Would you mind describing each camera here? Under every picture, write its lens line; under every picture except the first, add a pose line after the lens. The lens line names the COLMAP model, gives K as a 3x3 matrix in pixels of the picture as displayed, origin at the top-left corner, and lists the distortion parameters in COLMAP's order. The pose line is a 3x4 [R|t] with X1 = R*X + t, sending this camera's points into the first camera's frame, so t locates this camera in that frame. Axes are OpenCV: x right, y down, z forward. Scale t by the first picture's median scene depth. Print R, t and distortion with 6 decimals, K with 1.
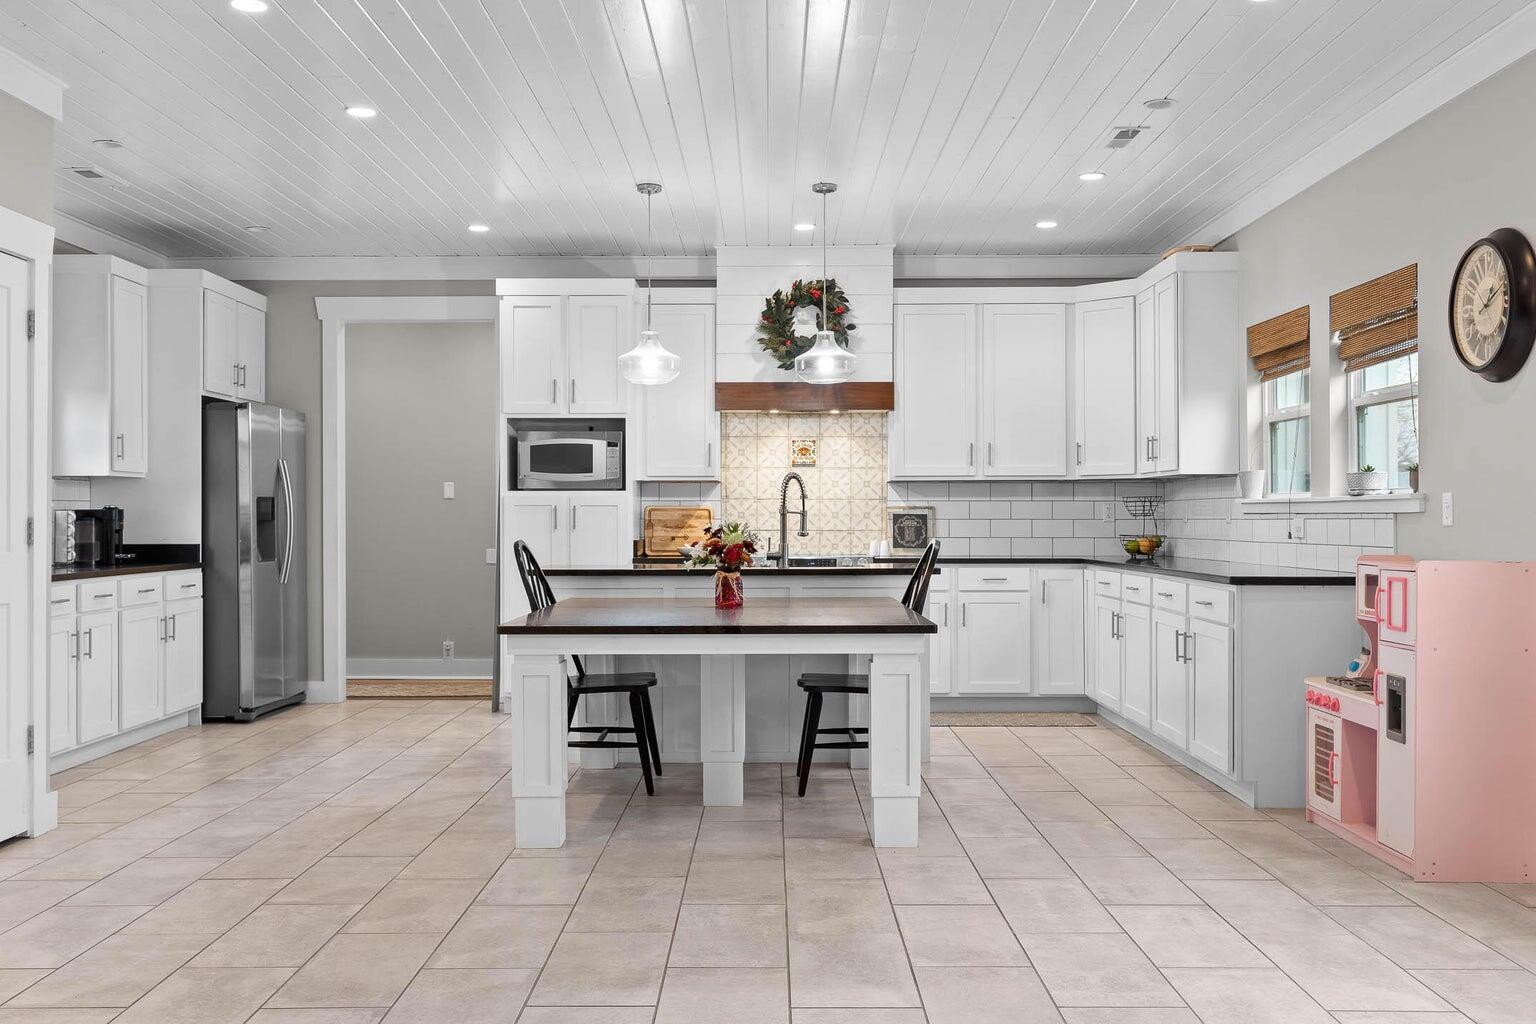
lens RADIAL K [[1496.9, 0, 764.5], [0, 1496.9, 515.2], [0, 0, 1]] dist [-0.006049, 0.000000]
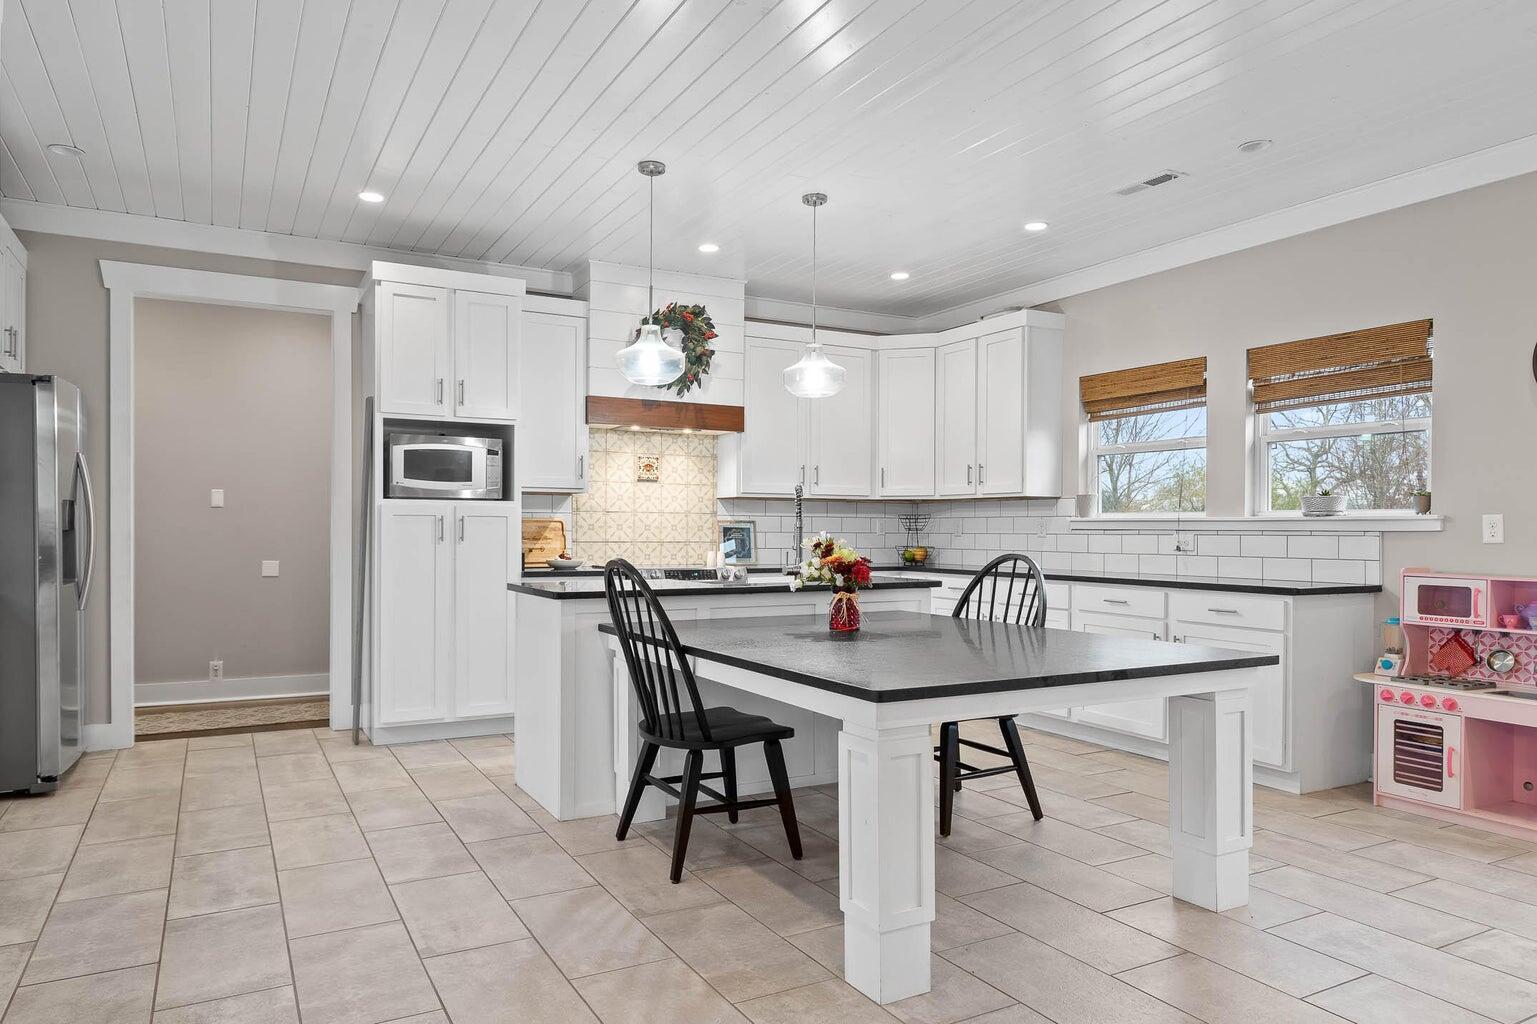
lens RADIAL K [[997.7, 0, 744.6], [0, 997.7, 525.3], [0, 0, 1]] dist [-0.000650, -0.003223]
pose [[0.877850, 0.008266, 0.478864, -0.262927], [-0.007547, 0.999966, -0.003426, 0.000219], [-0.478876, -0.000607, 0.877882, 0.362424]]
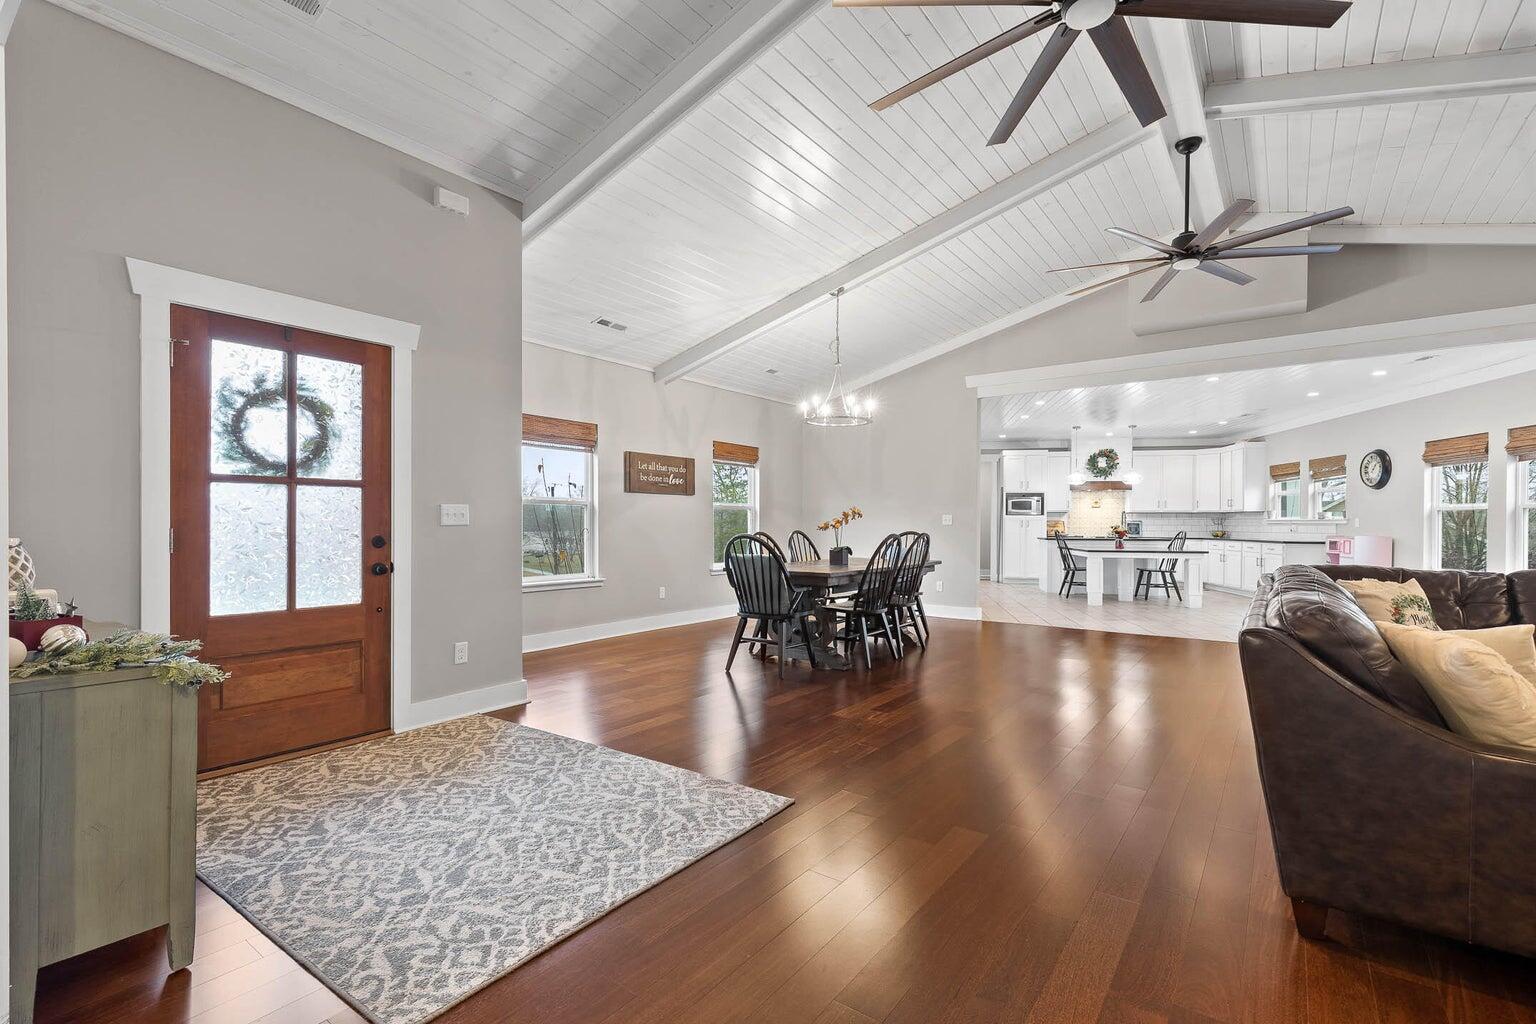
lens RADIAL K [[696.3, 0, 760.8], [0, 696.3, 525.3], [0, 0, 1]] dist [0.003895, 0.000049]
pose [[0.980550, 0.006768, -0.196154, -0.390114], [-0.005754, 0.999967, 0.005738, -0.000239], [0.196186, -0.004498, 0.980556, -0.585281]]
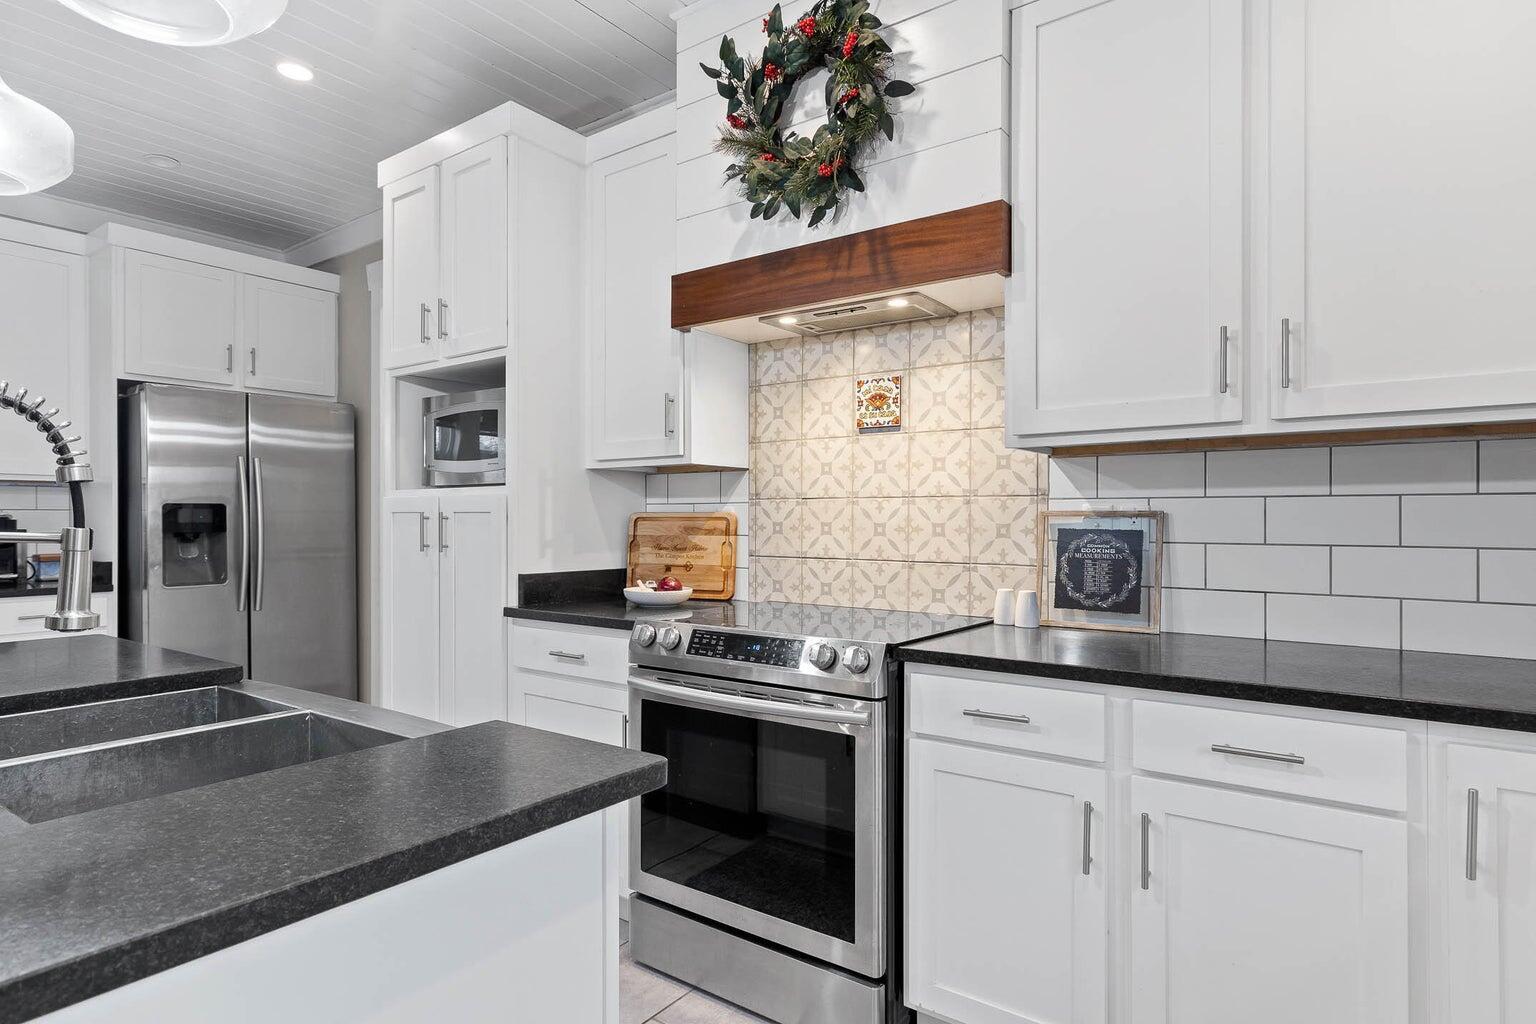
lens RADIAL K [[848.4, 0, 768.0], [0, 848.4, 518.9], [0, 0, 1]] dist [0.002467, 0.001768]
pose [[0.807789, 0.001101, -0.589471, 0.169926], [0.001645, 0.999990, 0.004122, -0.005017], [0.589470, -0.004300, 0.807779, 0.784079]]
